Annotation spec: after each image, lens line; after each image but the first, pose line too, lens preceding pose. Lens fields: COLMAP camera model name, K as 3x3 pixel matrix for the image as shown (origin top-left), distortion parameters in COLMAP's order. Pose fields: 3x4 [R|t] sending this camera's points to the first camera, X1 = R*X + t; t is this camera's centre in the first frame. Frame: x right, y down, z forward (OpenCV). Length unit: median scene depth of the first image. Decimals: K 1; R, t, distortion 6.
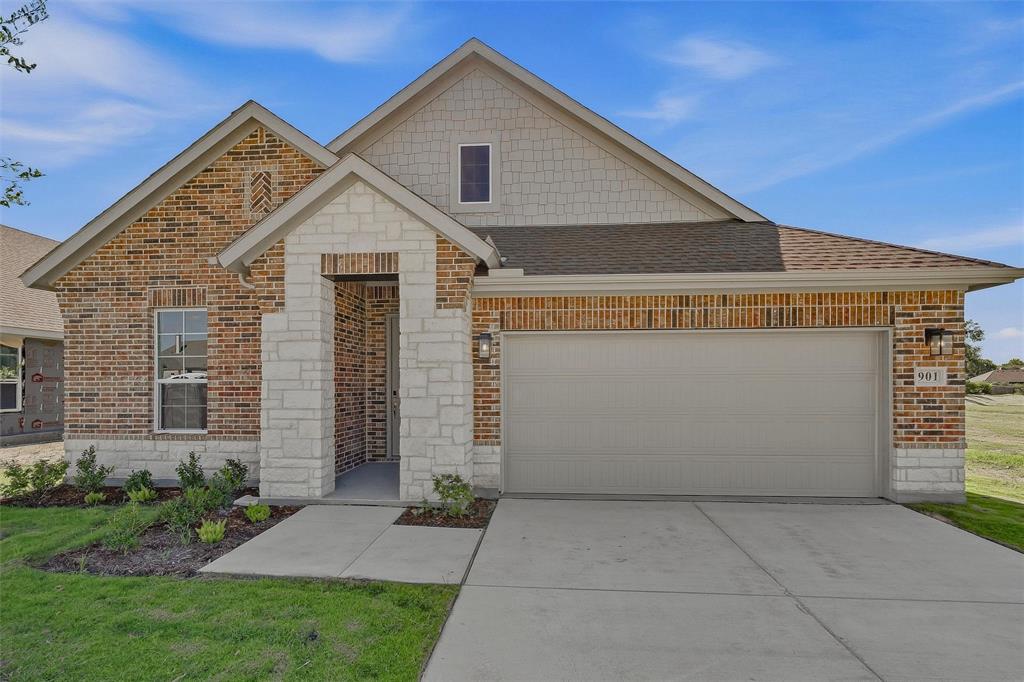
lens RADIAL K [[447.0, 0, 508.6], [0, 447.0, 381.6], [0, 0, 1]] dist [0.000785, -0.000215]
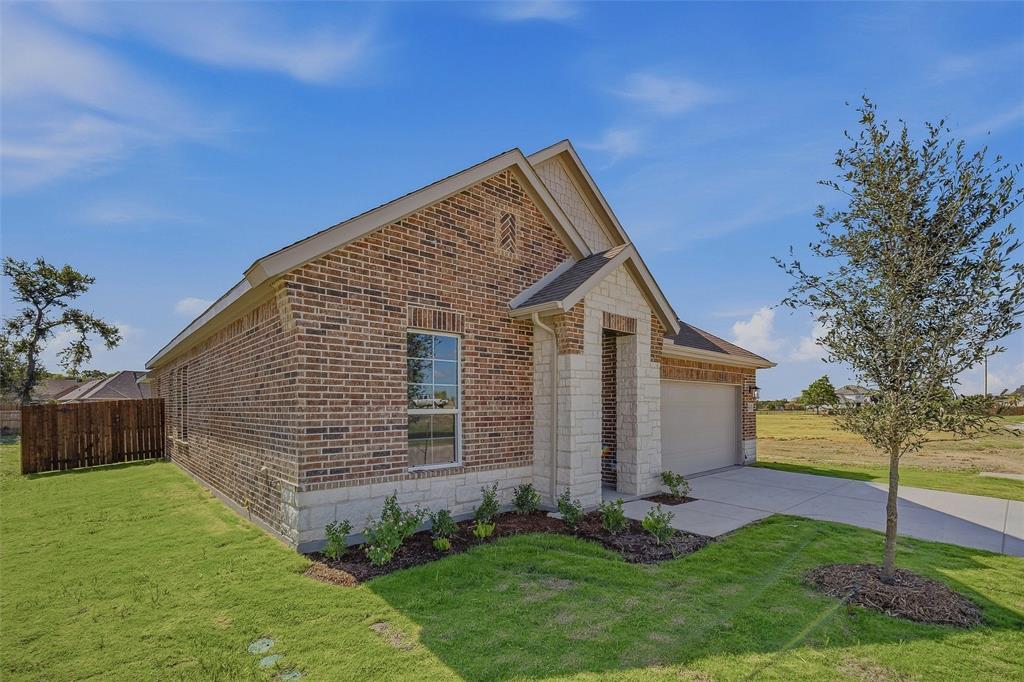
lens RADIAL K [[461.3, 0, 513.5], [0, 461.3, 407.4], [0, 0, 1]] dist [-0.012528, -0.000012]
pose [[0.693463, 0.000984, 0.720492, -1.429704], [-0.003853, 0.999990, 0.002343, -0.013702], [-0.720482, -0.004401, 0.693459, 0.255950]]
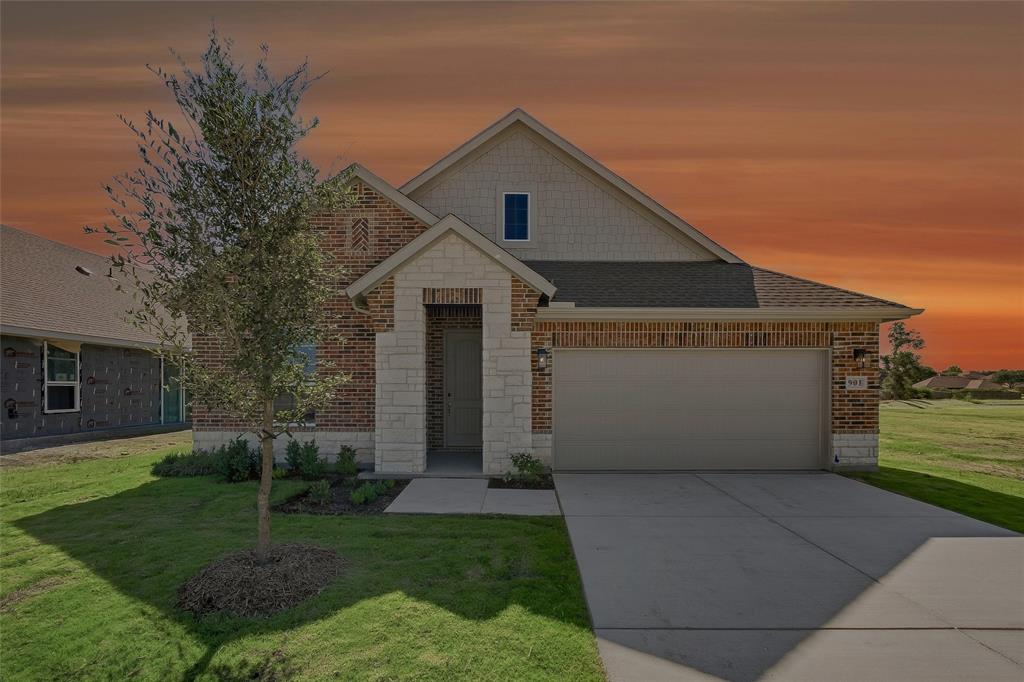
lens RADIAL K [[451.3, 0, 513.3], [0, 451.3, 390.0], [0, 0, 1]] dist [-0.001724, 0.000272]
pose [[0.997154, 0.002588, 0.075351, -0.235514], [-0.003306, 0.999950, 0.009400, 0.001391], [-0.075323, -0.009622, 0.997113, -0.325344]]
